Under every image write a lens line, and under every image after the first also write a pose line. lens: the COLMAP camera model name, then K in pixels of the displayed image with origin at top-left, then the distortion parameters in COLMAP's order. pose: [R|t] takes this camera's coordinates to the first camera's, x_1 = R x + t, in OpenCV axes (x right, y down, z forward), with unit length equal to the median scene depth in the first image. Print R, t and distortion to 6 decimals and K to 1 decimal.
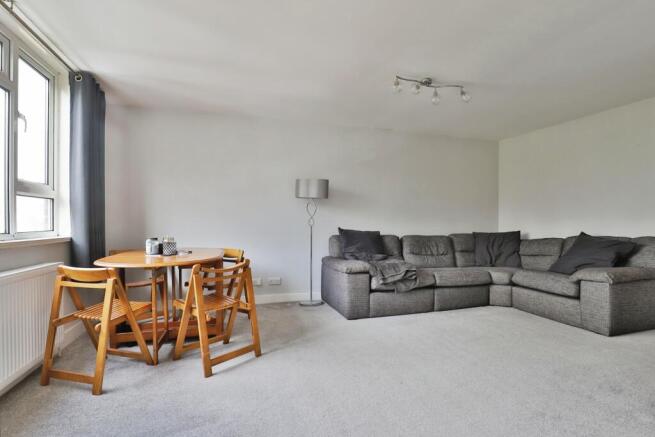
lens RADIAL K [[315.1, 0, 329.0], [0, 315.1, 220.9], [0, 0, 1]] dist [-0.037945, 0.000167]
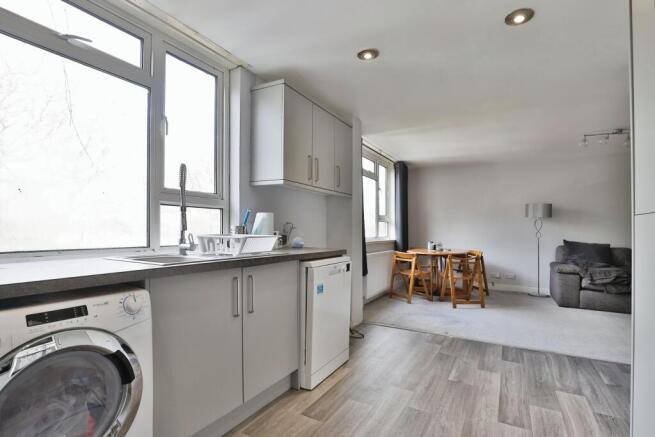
lens RADIAL K [[315.1, 0, 329.0], [0, 315.1, 220.9], [0, 0, 1]] dist [-0.037945, 0.000167]
pose [[0.676862, -0.008307, -0.736063, 0.371898], [-0.011857, 0.999684, -0.022186, -0.019525], [0.736014, 0.023744, 0.676550, -0.665430]]
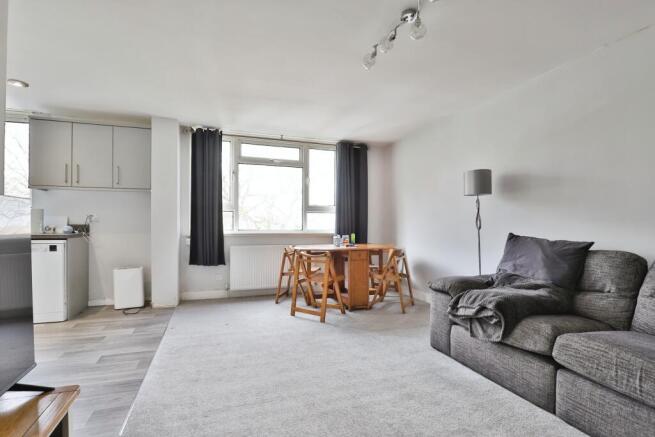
lens RADIAL K [[315.1, 0, 329.0], [0, 315.1, 220.9], [0, 0, 1]] dist [-0.037945, 0.000167]
pose [[0.057912, -0.012763, -0.998240, 0.843388], [0.001922, 0.999918, -0.012673, 0.003888], [0.998320, -0.001184, 0.057932, 0.690574]]
